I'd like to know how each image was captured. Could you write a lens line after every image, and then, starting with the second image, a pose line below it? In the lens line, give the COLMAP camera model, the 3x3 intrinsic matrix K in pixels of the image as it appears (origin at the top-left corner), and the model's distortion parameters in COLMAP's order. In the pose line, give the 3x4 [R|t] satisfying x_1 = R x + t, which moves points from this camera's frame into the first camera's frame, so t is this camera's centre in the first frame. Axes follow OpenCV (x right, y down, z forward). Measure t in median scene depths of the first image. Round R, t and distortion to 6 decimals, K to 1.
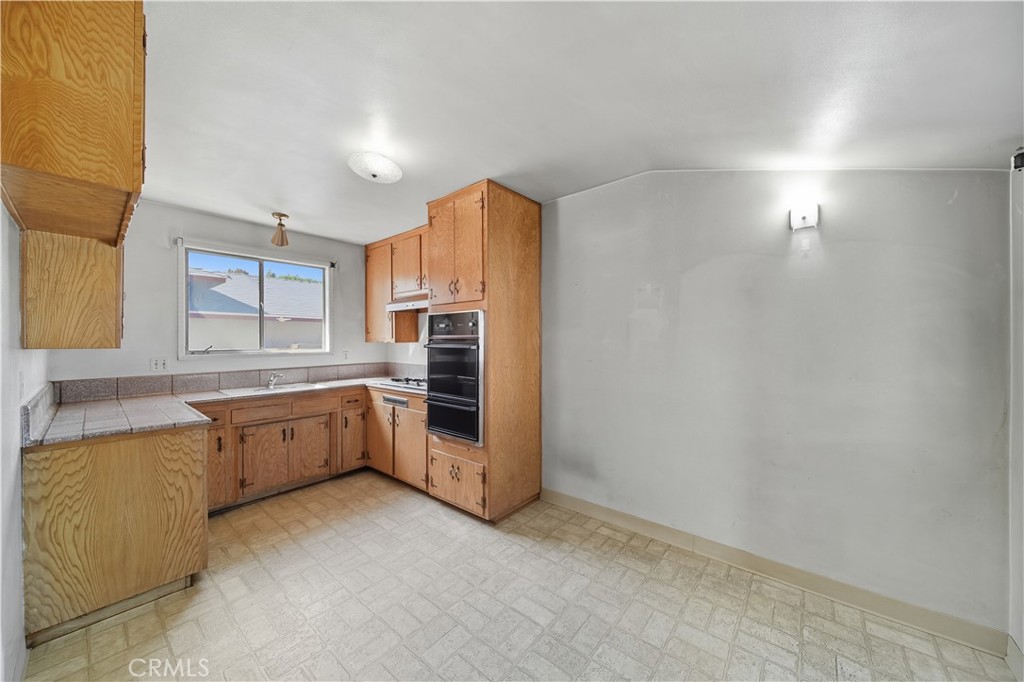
lens RADIAL K [[364.9, 0, 514.5], [0, 364.9, 339.4], [0, 0, 1]] dist [0.000824, 0.000203]
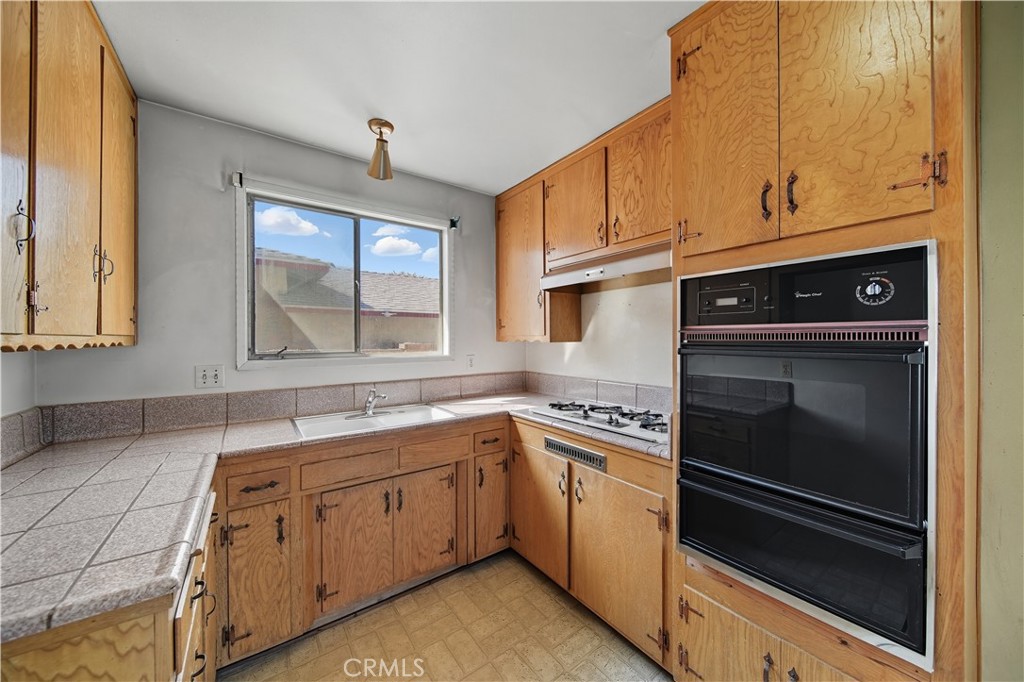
lens RADIAL K [[364.9, 0, 510.7], [0, 364.9, 340.6], [0, 0, 1]] dist [0.000824, 0.000203]
pose [[0.969860, 0.001143, -0.243661, -0.284101], [0.000362, 0.999981, 0.006132, 0.002839], [0.243663, -0.006035, 0.969841, 0.461493]]
